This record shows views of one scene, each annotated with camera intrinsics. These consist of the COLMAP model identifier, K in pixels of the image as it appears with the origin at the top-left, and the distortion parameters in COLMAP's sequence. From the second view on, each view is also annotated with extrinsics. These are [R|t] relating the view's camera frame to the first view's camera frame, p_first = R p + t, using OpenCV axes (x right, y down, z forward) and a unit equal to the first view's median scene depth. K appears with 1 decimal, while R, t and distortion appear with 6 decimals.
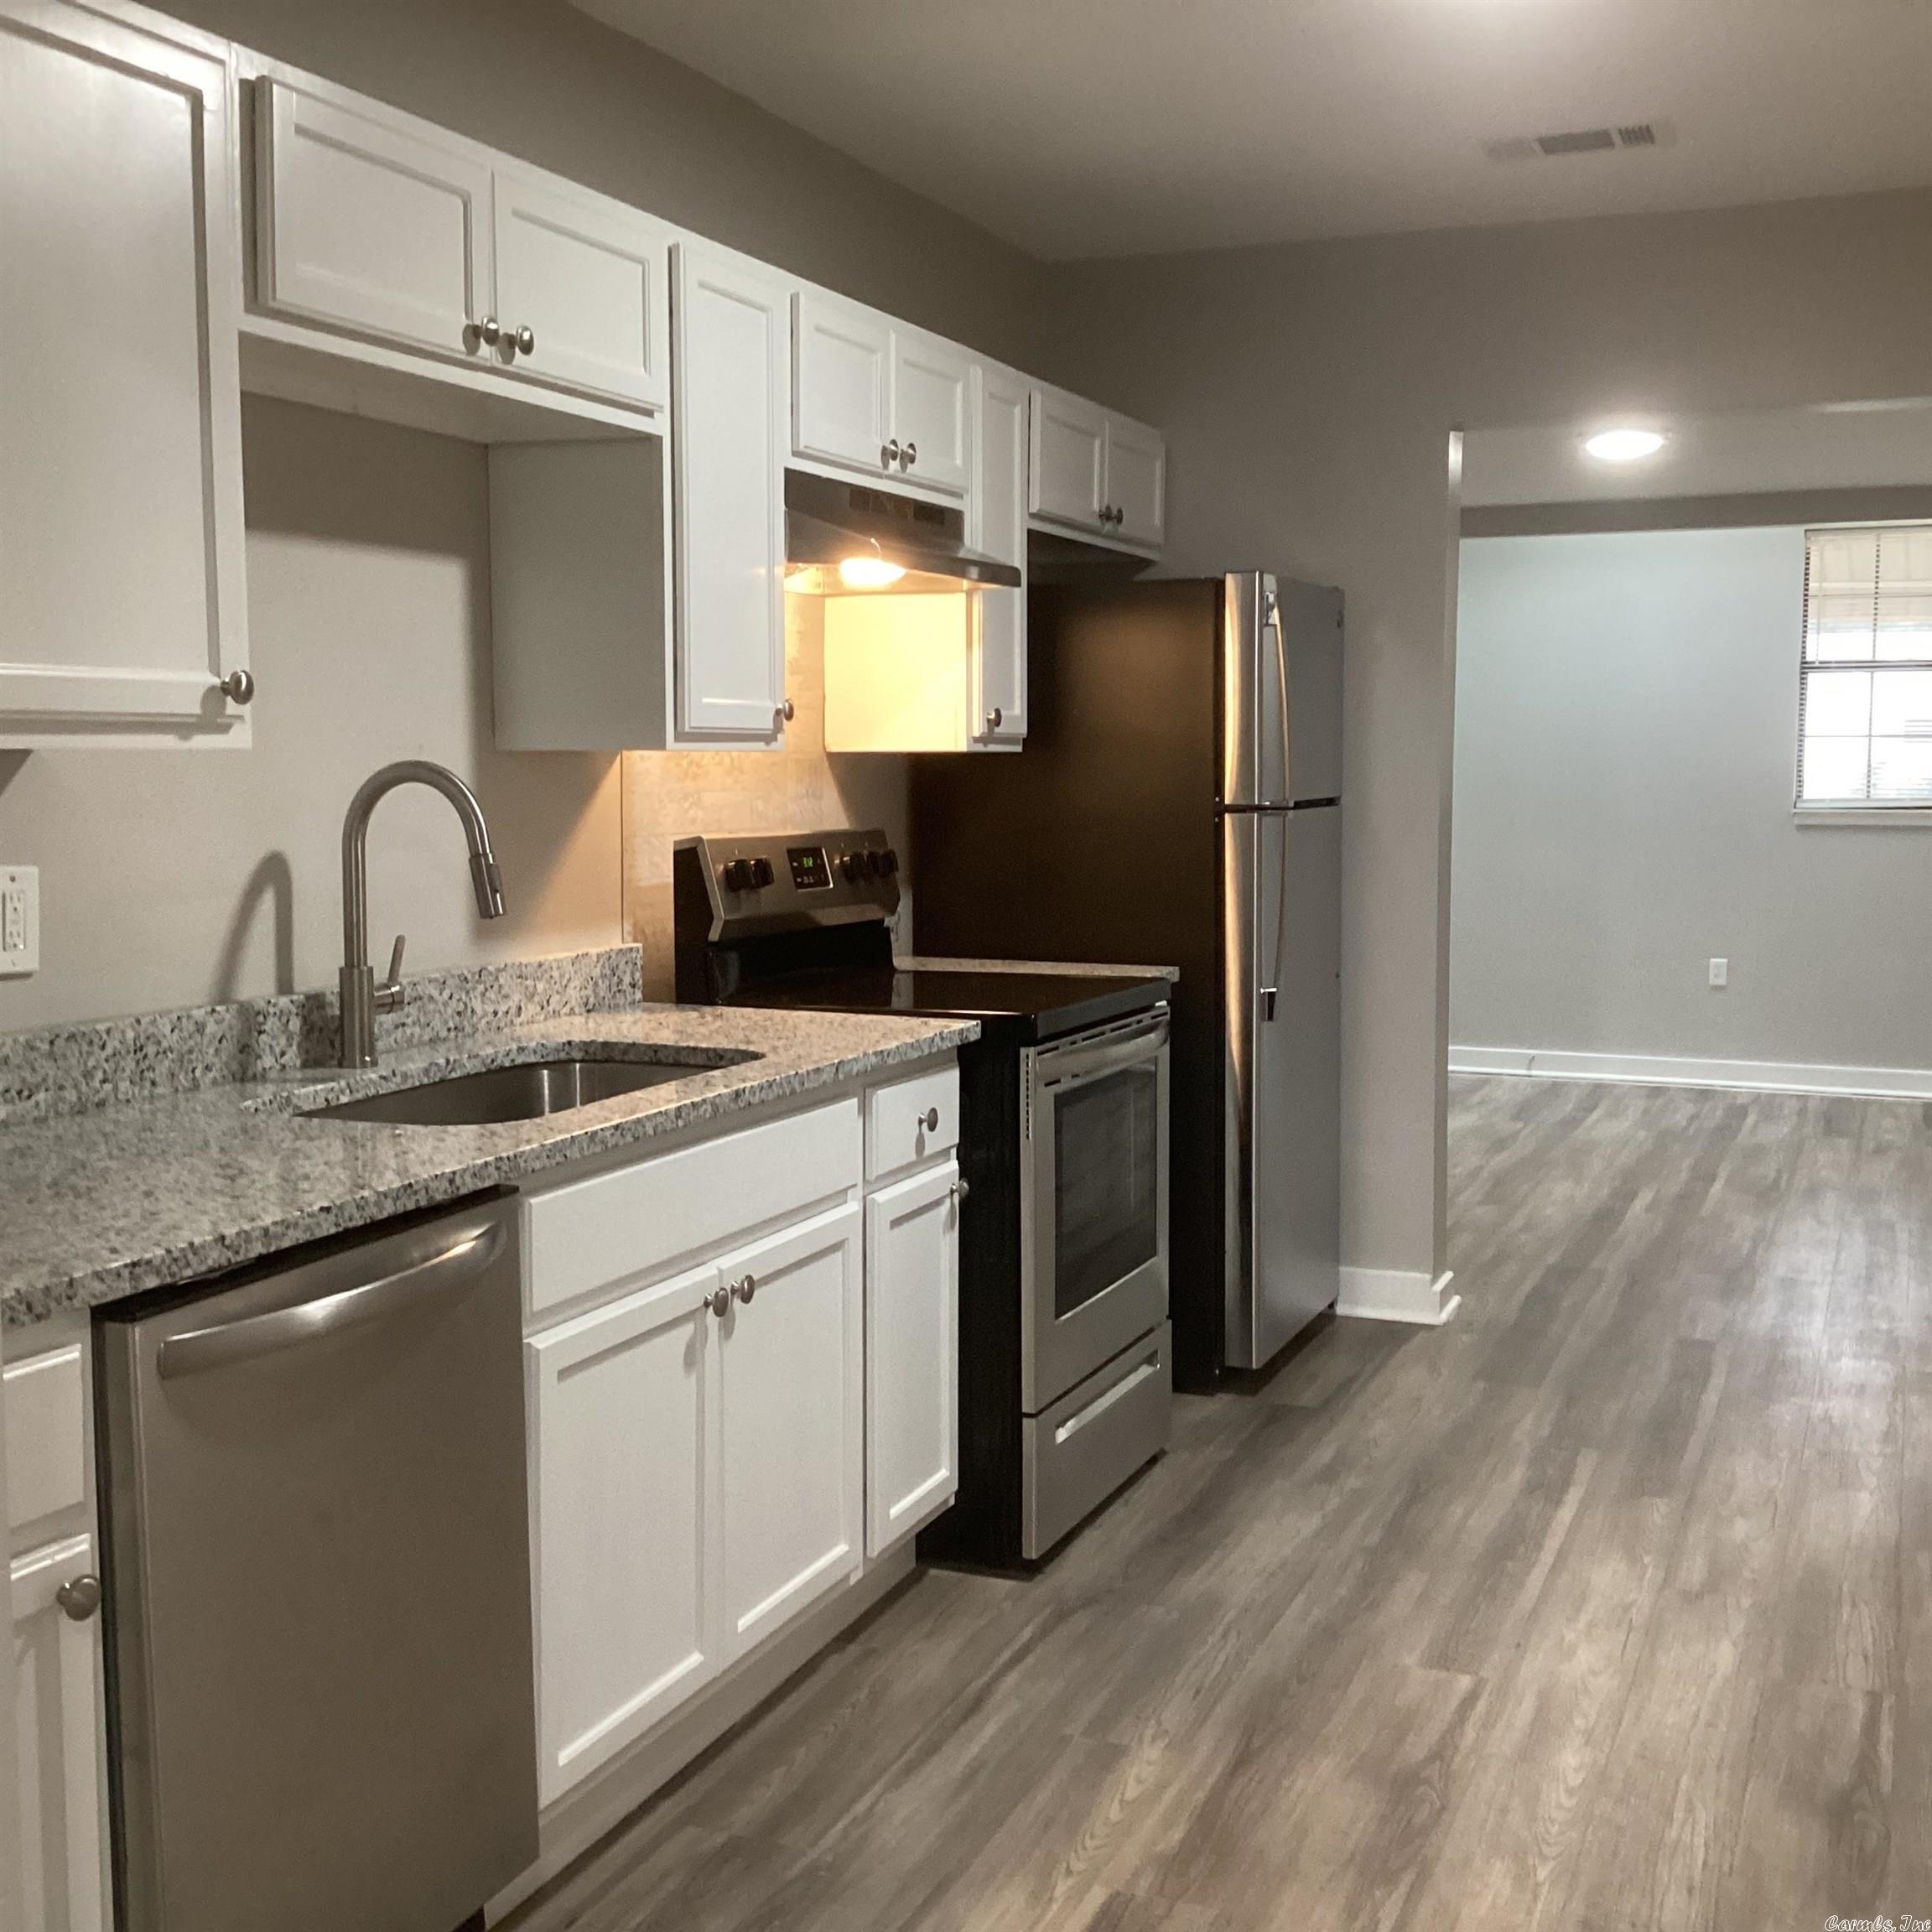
lens RADIAL K [[2323.5, 0, 963.5], [0, 2323.5, 969.3], [0, 0, 1]] dist [0.014342, 0.000000]
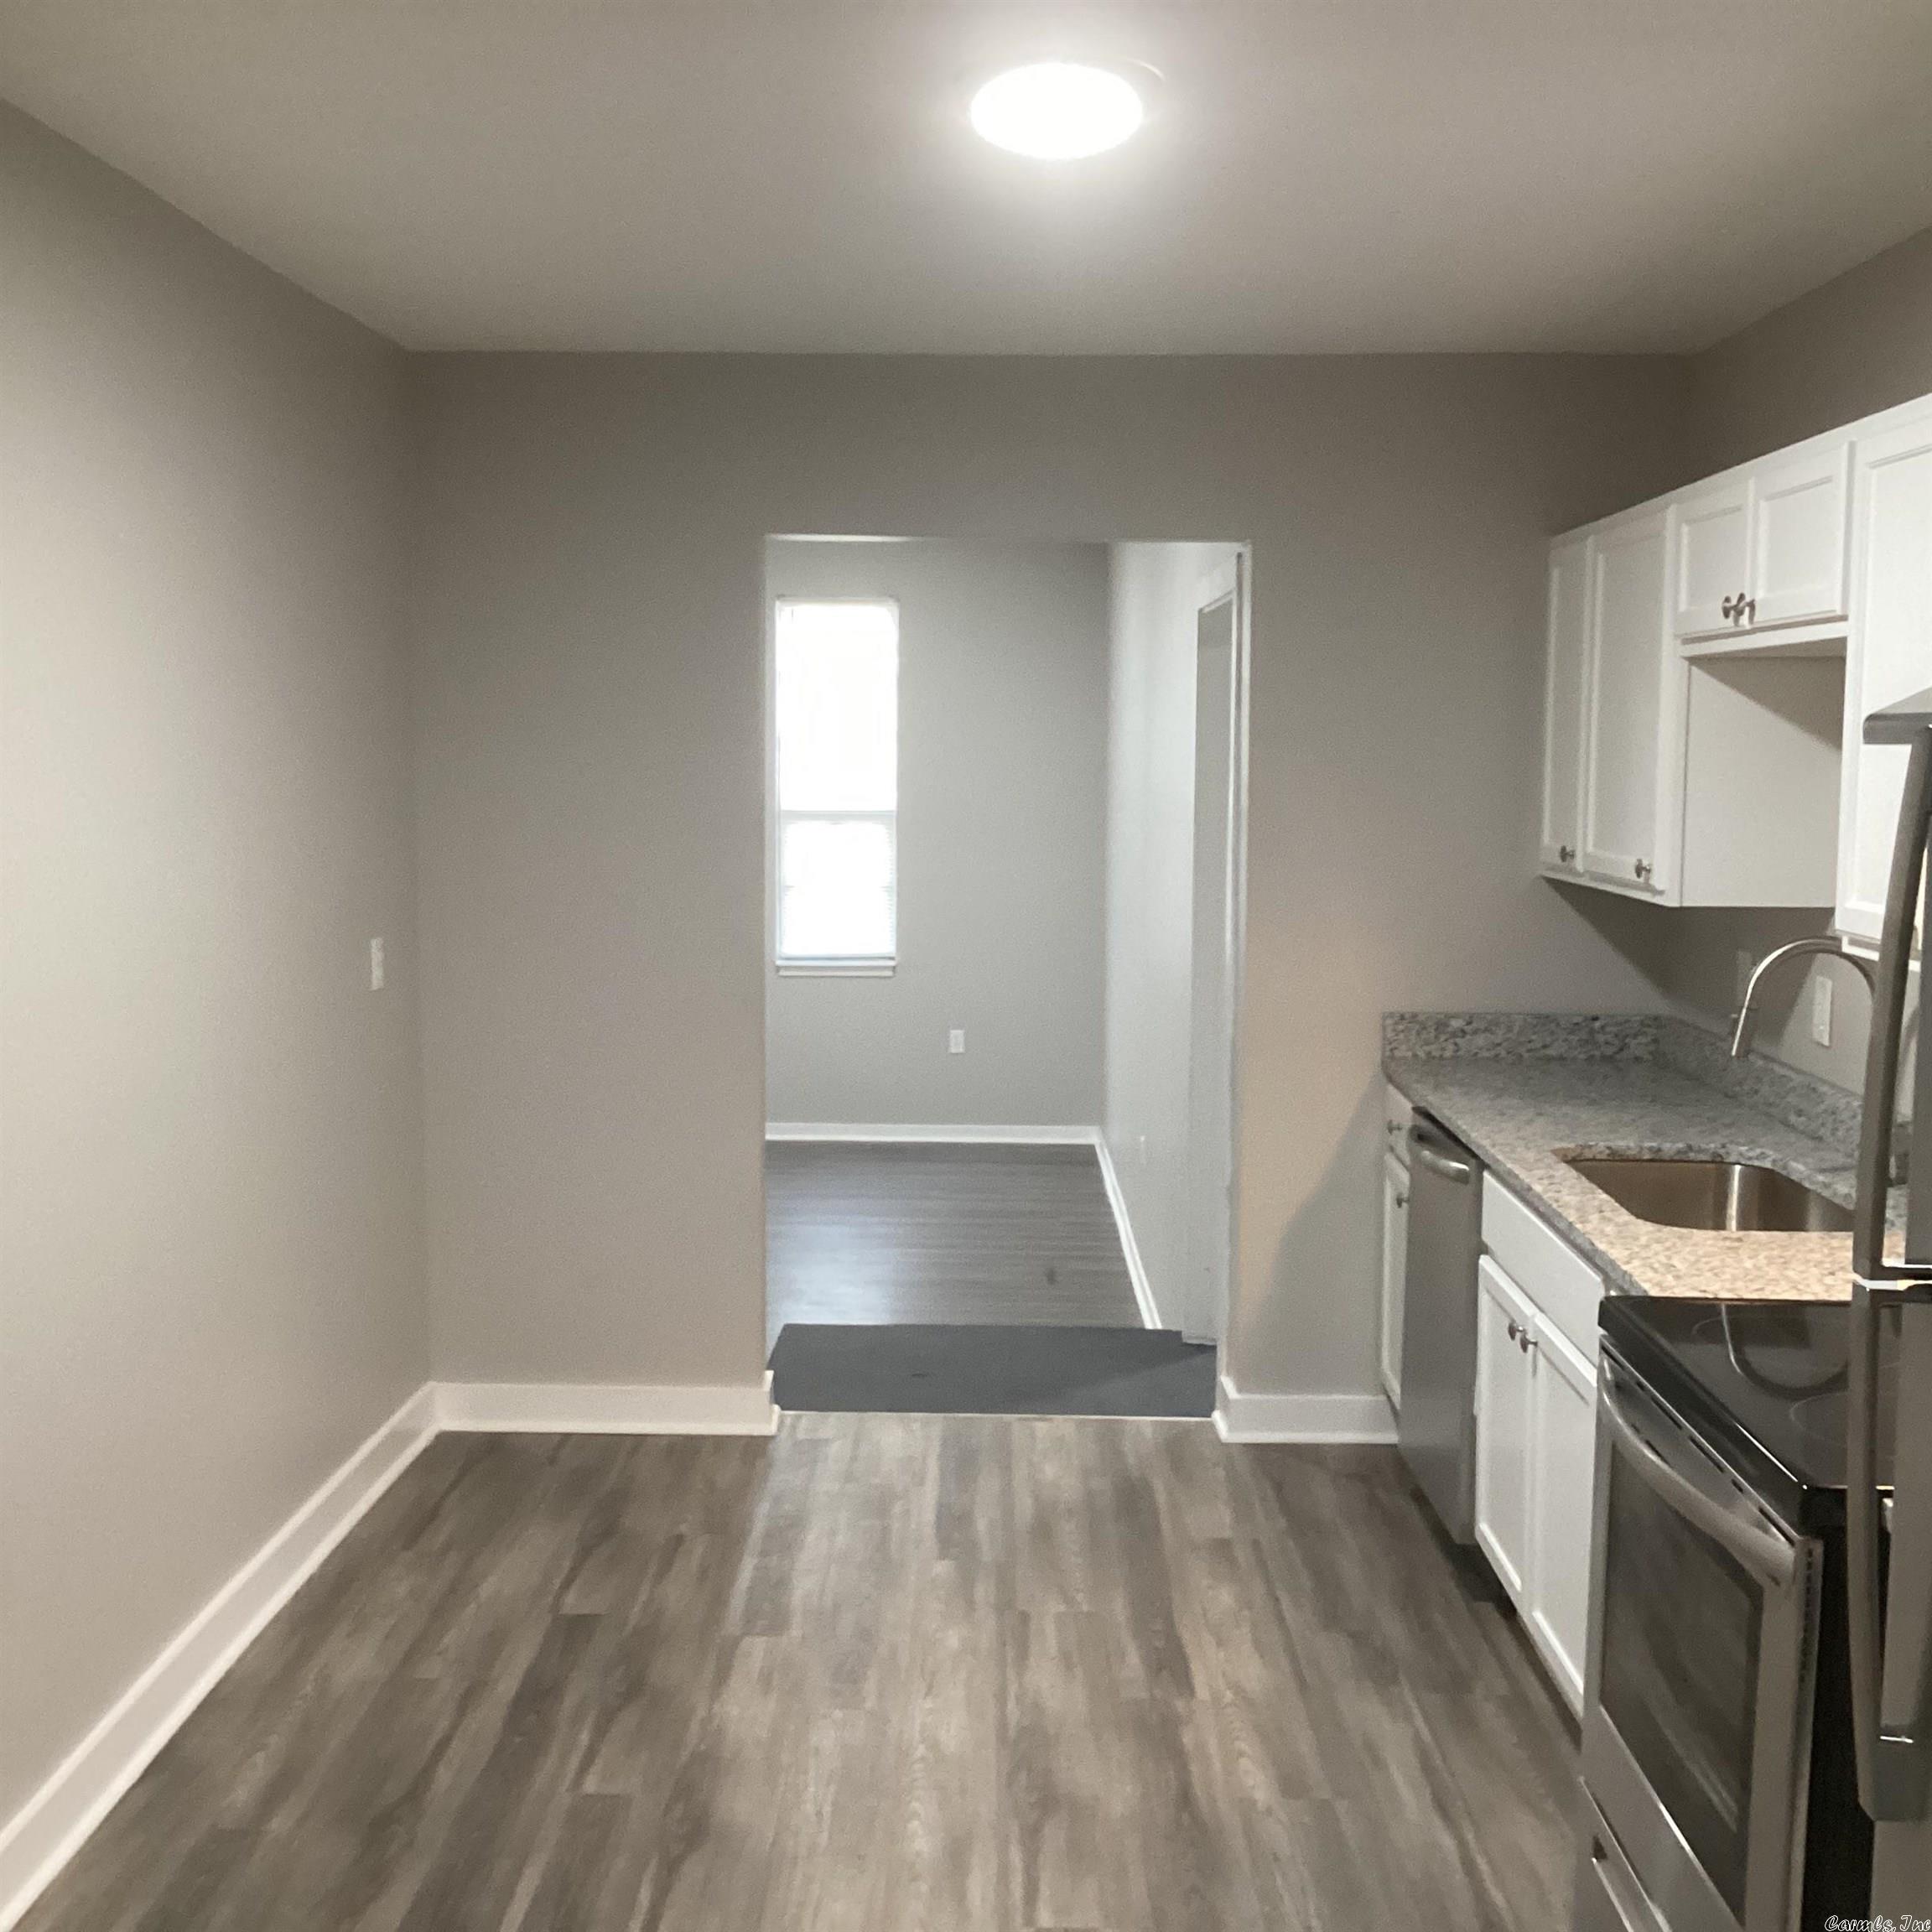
lens RADIAL K [[2323.5, 0, 964.0], [0, 2323.5, 964.3], [0, 0, 1]] dist [0.014342, 0.000000]
pose [[-0.929421, 0.031224, -0.367698, 0.650168], [-0.043816, 0.980028, 0.193973, -0.296916], [0.366411, 0.196394, -0.909490, 1.973064]]
